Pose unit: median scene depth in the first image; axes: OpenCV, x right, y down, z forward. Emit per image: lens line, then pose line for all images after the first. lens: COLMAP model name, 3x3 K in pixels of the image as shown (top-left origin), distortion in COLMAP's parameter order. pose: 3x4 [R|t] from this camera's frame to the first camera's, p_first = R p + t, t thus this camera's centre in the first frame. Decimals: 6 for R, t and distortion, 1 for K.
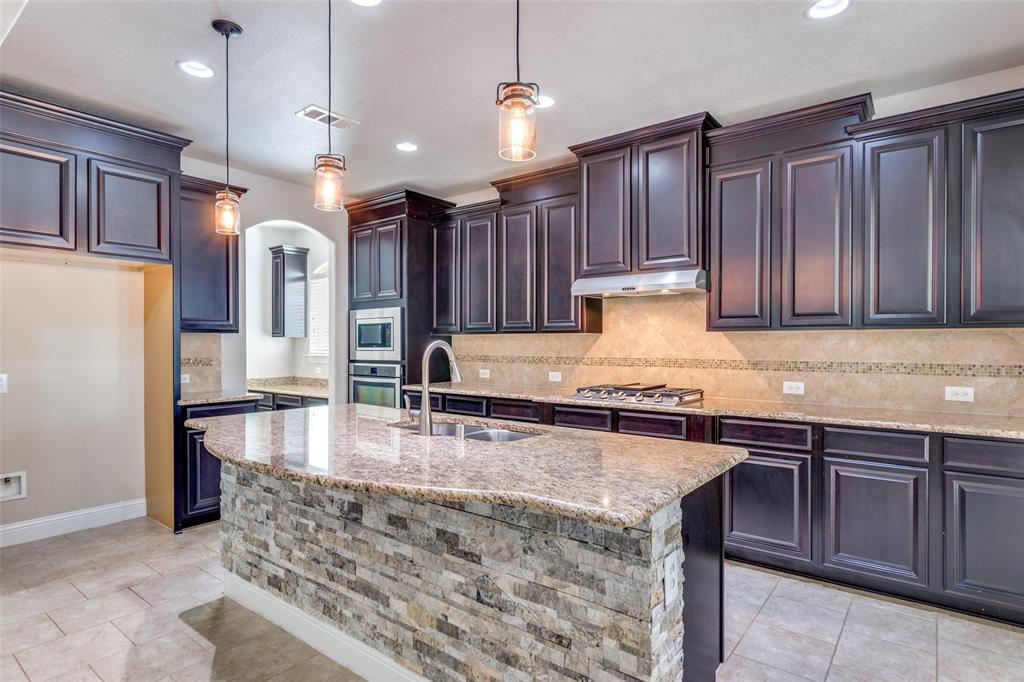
lens RADIAL K [[541.4, 0, 508.3], [0, 541.4, 343.9], [0, 0, 1]] dist [-0.000433, 0.000842]
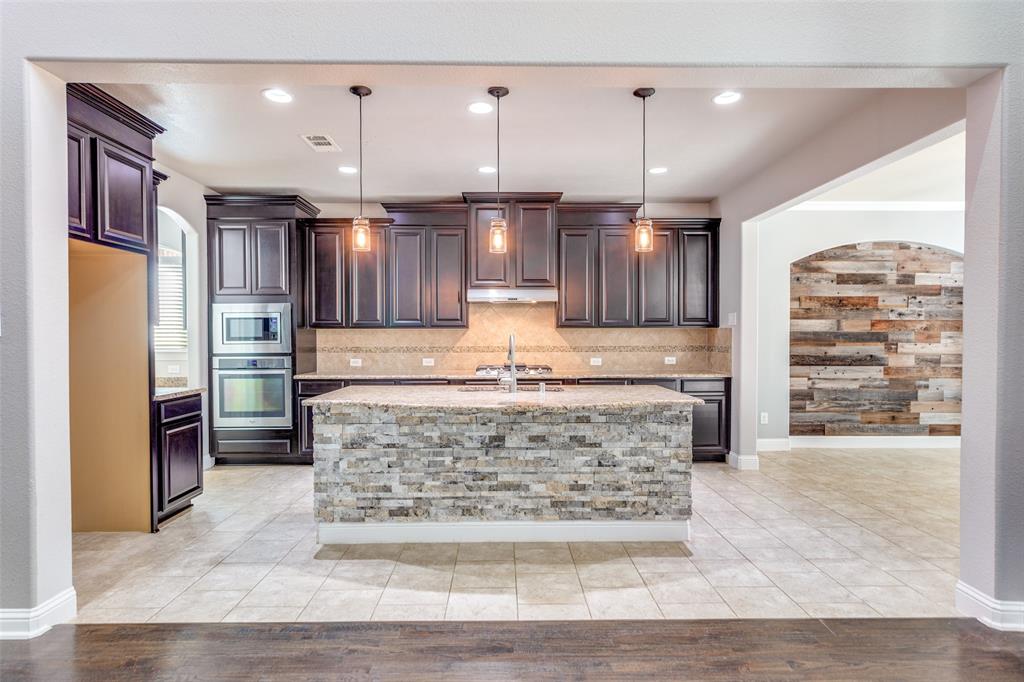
lens RADIAL K [[541.4, 0, 509.0], [0, 541.4, 345.5], [0, 0, 1]] dist [-0.000433, 0.000842]
pose [[0.781239, -0.013486, 0.624087, -1.124112], [0.004163, 0.999857, 0.016396, 0.001866], [-0.624218, -0.010211, 0.781183, -0.240290]]
